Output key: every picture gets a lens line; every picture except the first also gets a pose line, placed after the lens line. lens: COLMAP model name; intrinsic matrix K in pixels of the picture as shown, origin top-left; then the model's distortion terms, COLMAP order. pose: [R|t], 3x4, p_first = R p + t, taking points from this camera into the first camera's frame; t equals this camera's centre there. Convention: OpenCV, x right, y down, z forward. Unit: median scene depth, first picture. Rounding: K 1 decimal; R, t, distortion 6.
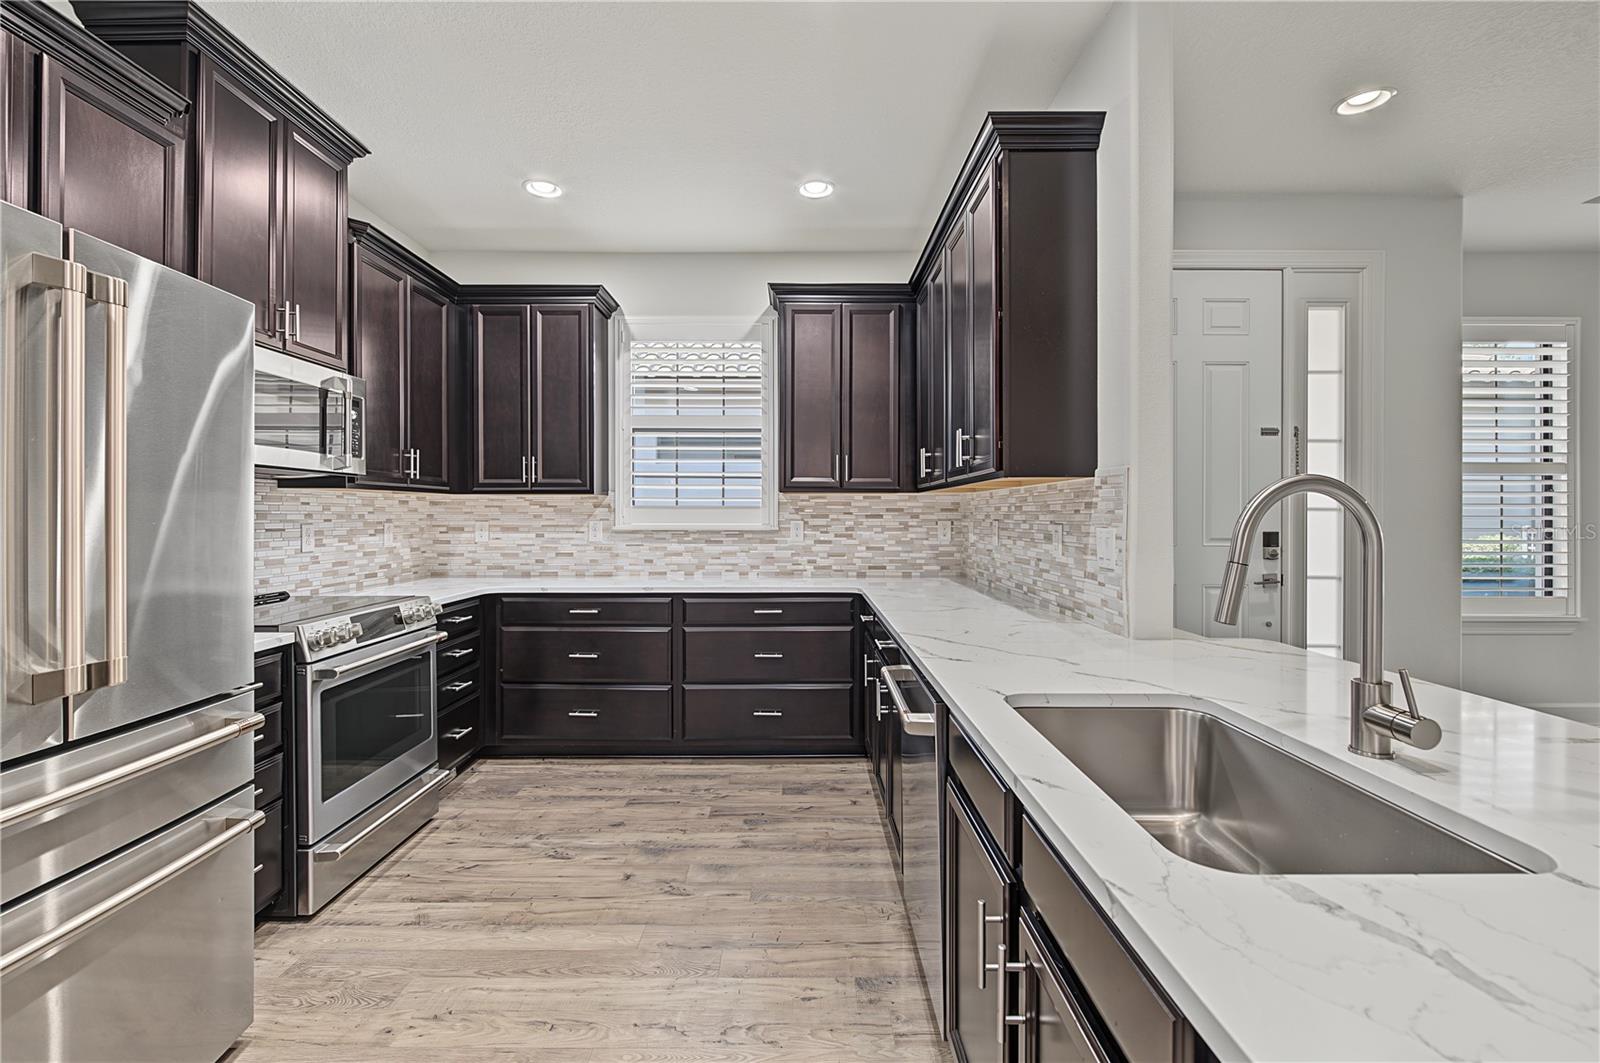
lens RADIAL K [[693.7, 0, 795.8], [0, 693.7, 517.0], [0, 0, 1]] dist [0.001211, -0.005082]
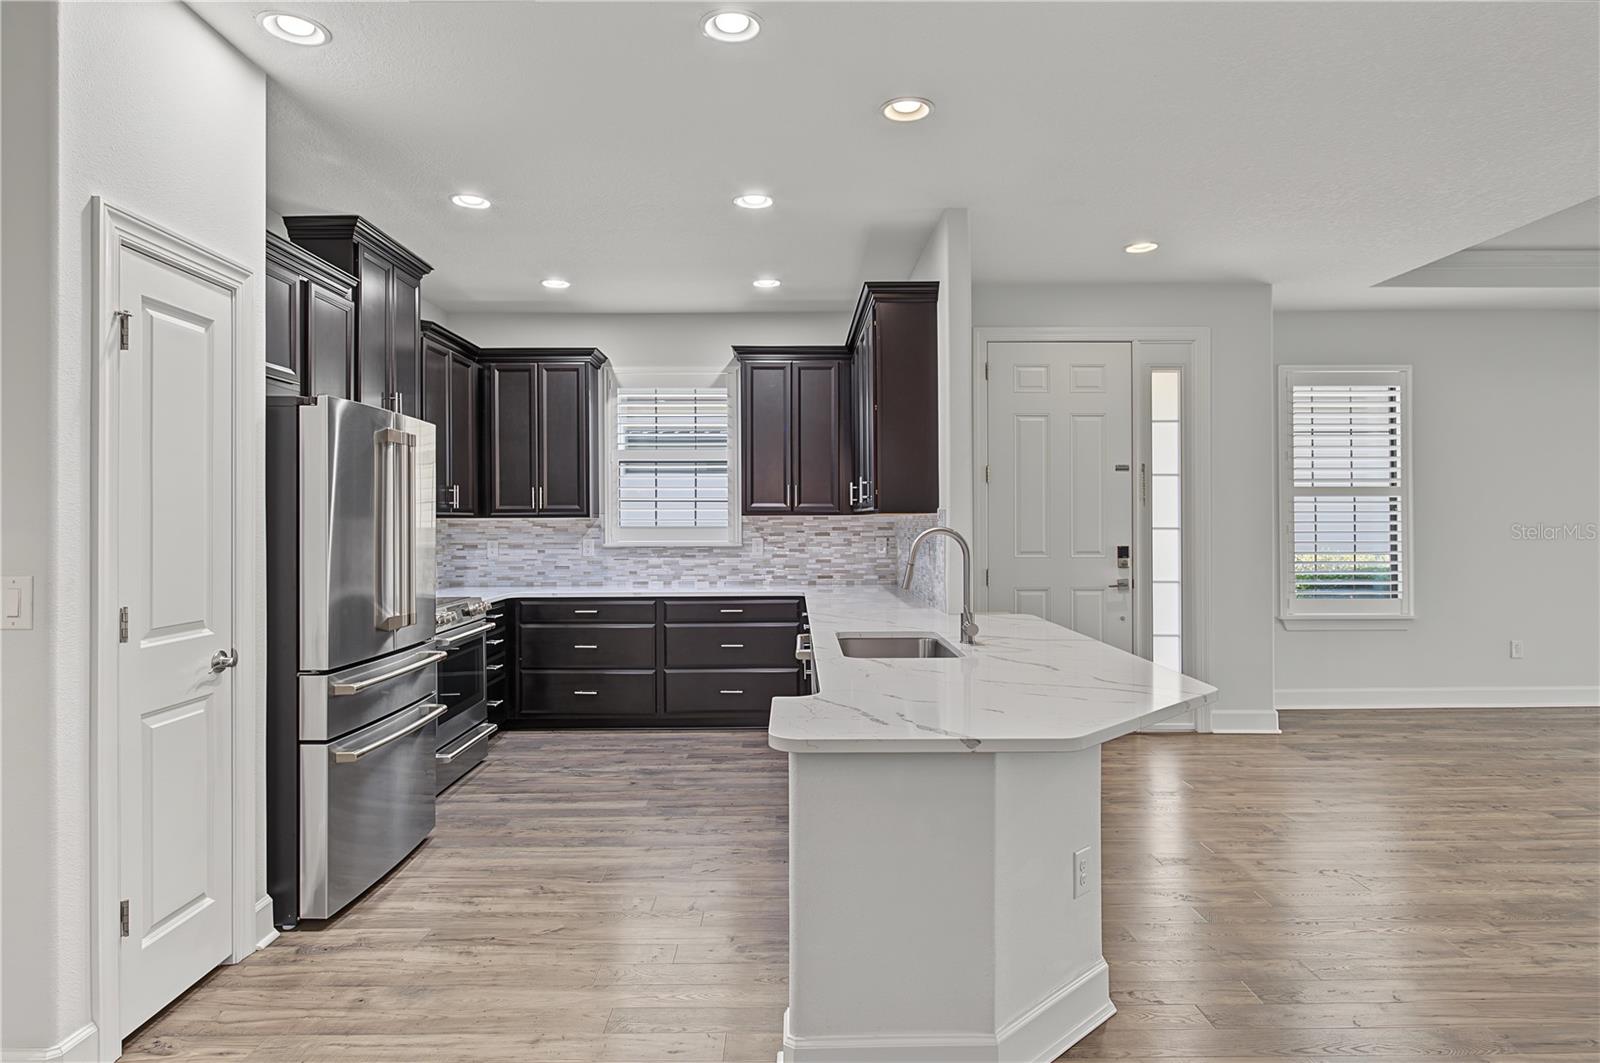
lens RADIAL K [[889.8, 0, 792.2], [0, 889.8, 513.4], [0, 0, 1]] dist [-0.015393, 0.003047]
pose [[0.999963, -0.004583, 0.007274, 0.059465], [0.004673, 0.999912, -0.012388, -0.021328], [-0.007217, 0.012421, 0.999897, -0.625406]]
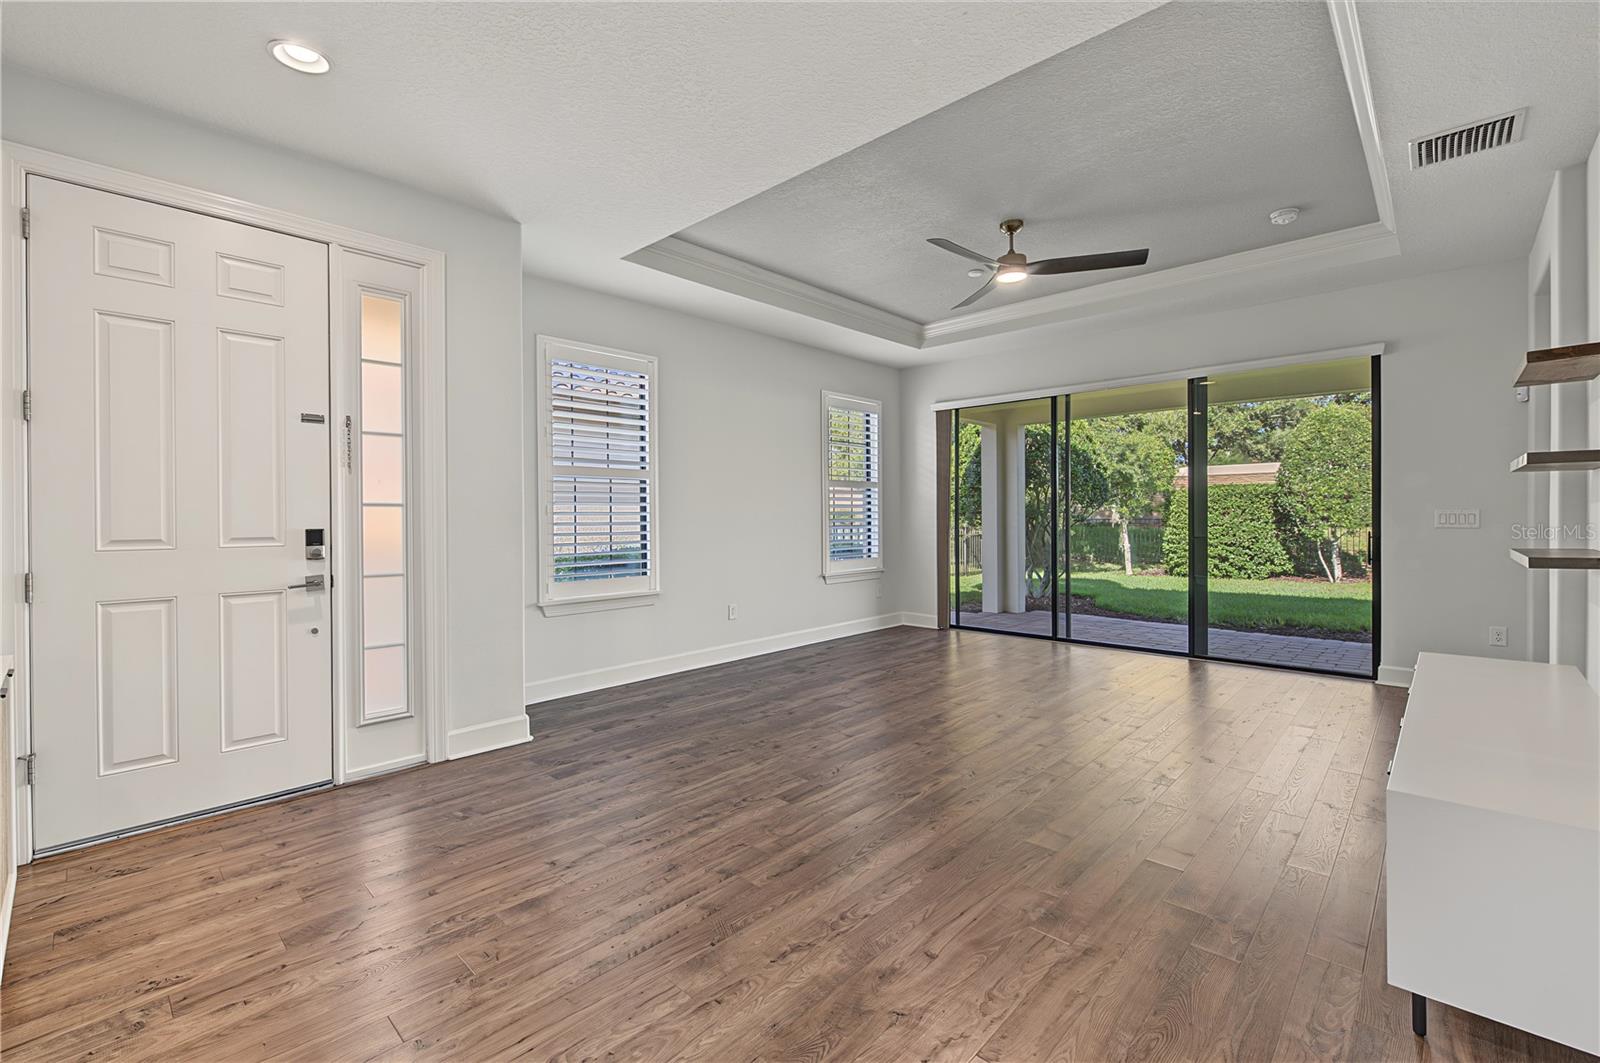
lens RADIAL K [[693.7, 0, 805.1], [0, 693.7, 517.9], [0, 0, 1]] dist [0.001211, -0.005082]
pose [[0.674276, -0.007944, 0.738437, 0.438168], [0.007223, 0.999965, 0.004162, 0.007222], [-0.738444, 0.002528, 0.674310, -0.085277]]
